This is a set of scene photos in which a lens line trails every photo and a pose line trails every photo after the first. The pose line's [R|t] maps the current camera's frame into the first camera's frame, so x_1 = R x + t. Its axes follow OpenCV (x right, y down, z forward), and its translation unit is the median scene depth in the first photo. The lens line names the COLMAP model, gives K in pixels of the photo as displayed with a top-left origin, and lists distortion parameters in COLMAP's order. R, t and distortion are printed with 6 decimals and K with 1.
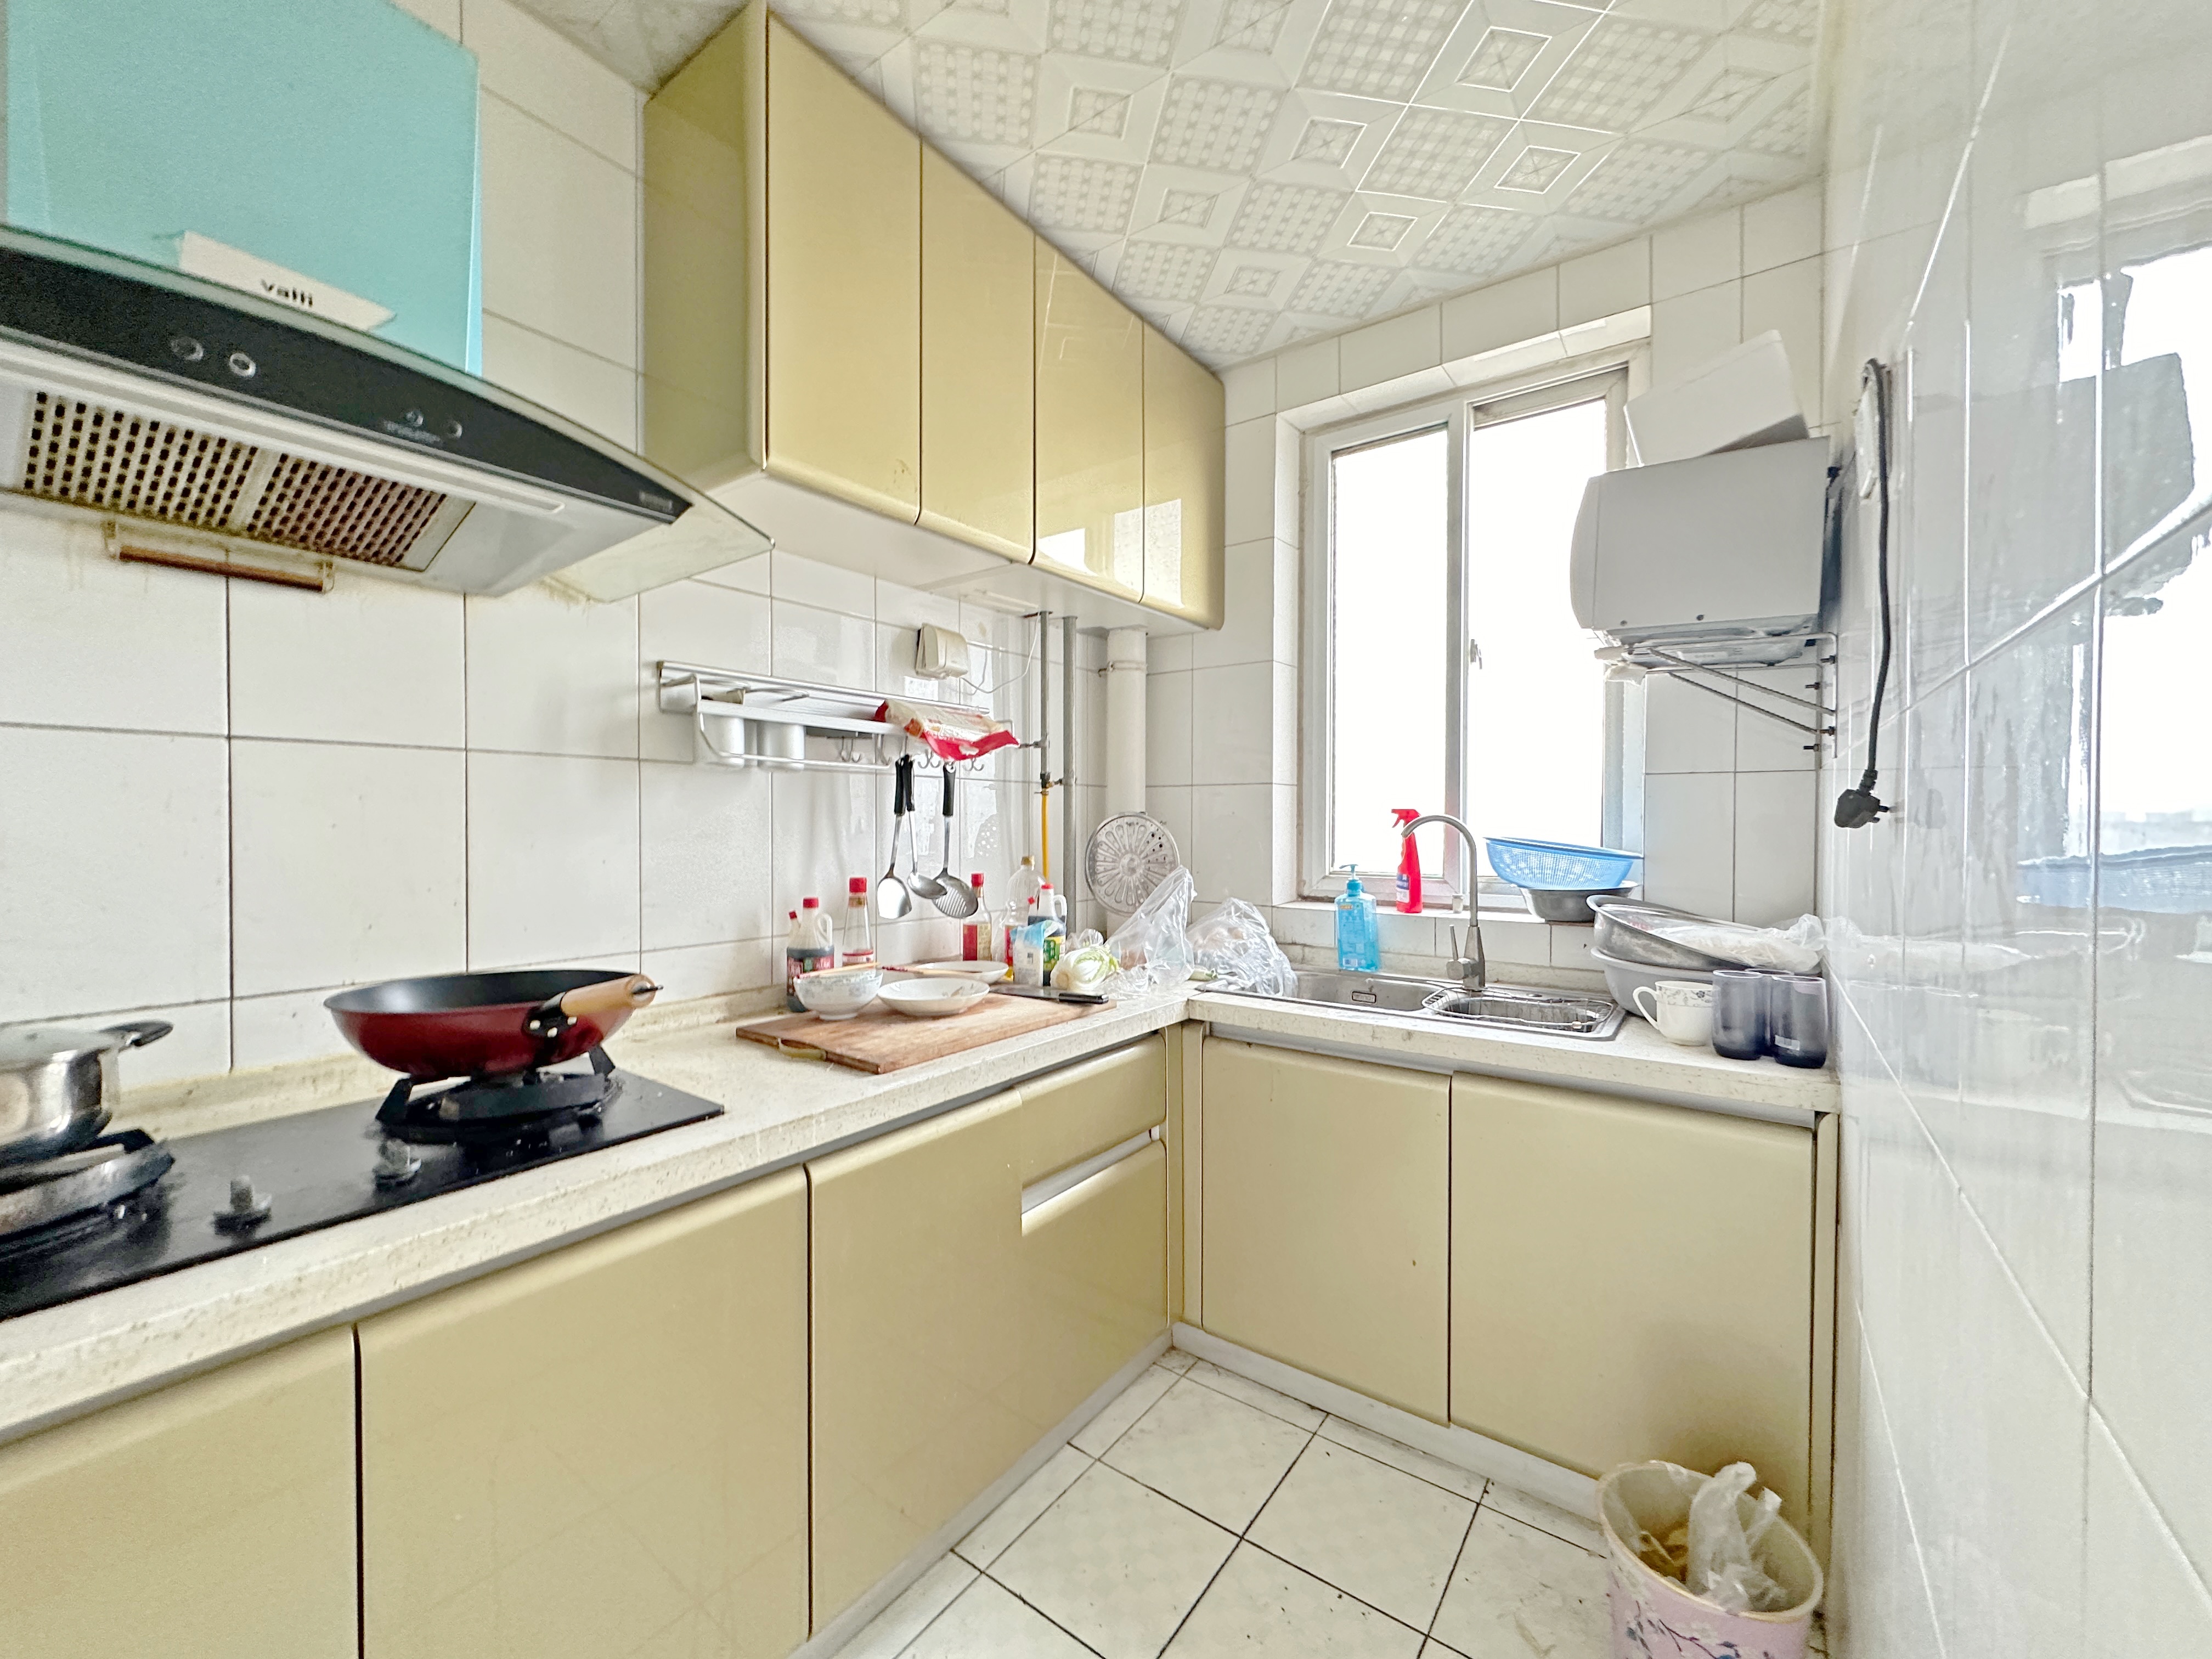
lens RADIAL K [[875.8, 0, 1112.9], [0, 875.8, 822.1], [0, 0, 1]] dist [0.000694, -0.000014]
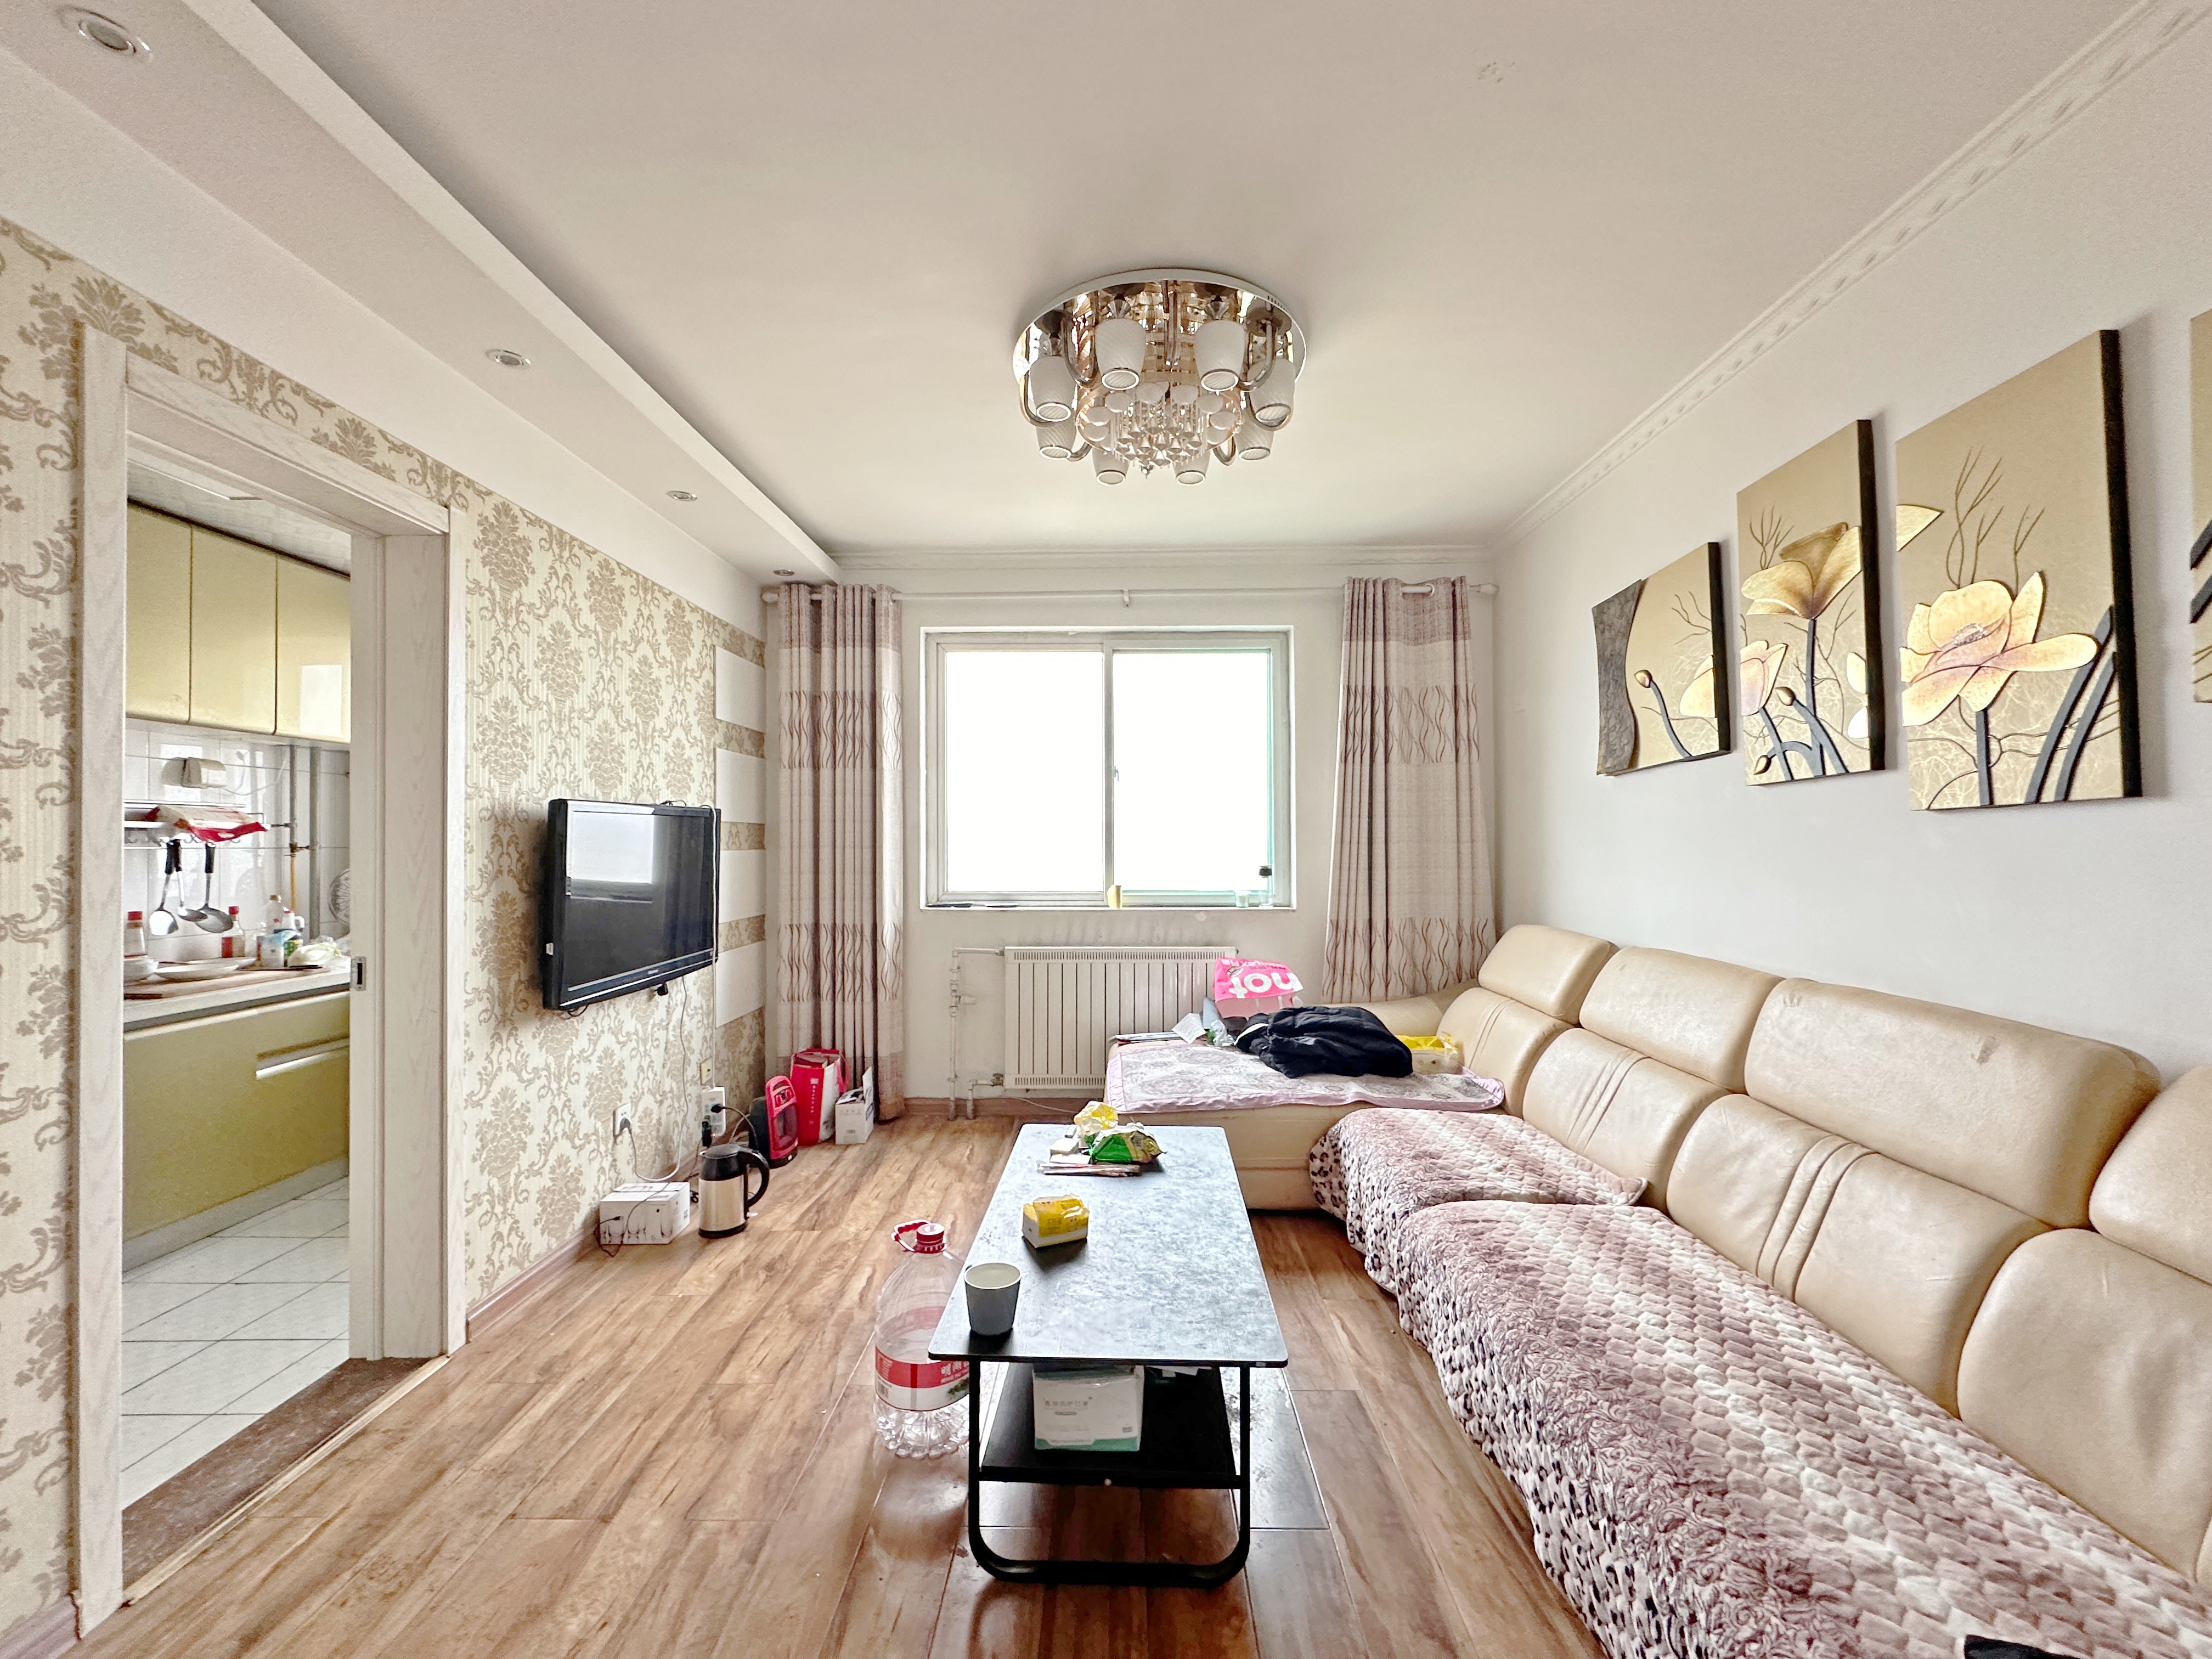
lens RADIAL K [[875.8, 0, 1102.6], [0, 875.8, 830.6], [0, 0, 1]] dist [0.000694, -0.000014]
pose [[0.820821, 0.000488, 0.571185, 0.262898], [0.008461, 0.999880, -0.013013, -0.052253], [-0.571122, 0.015514, 0.820718, -1.383228]]
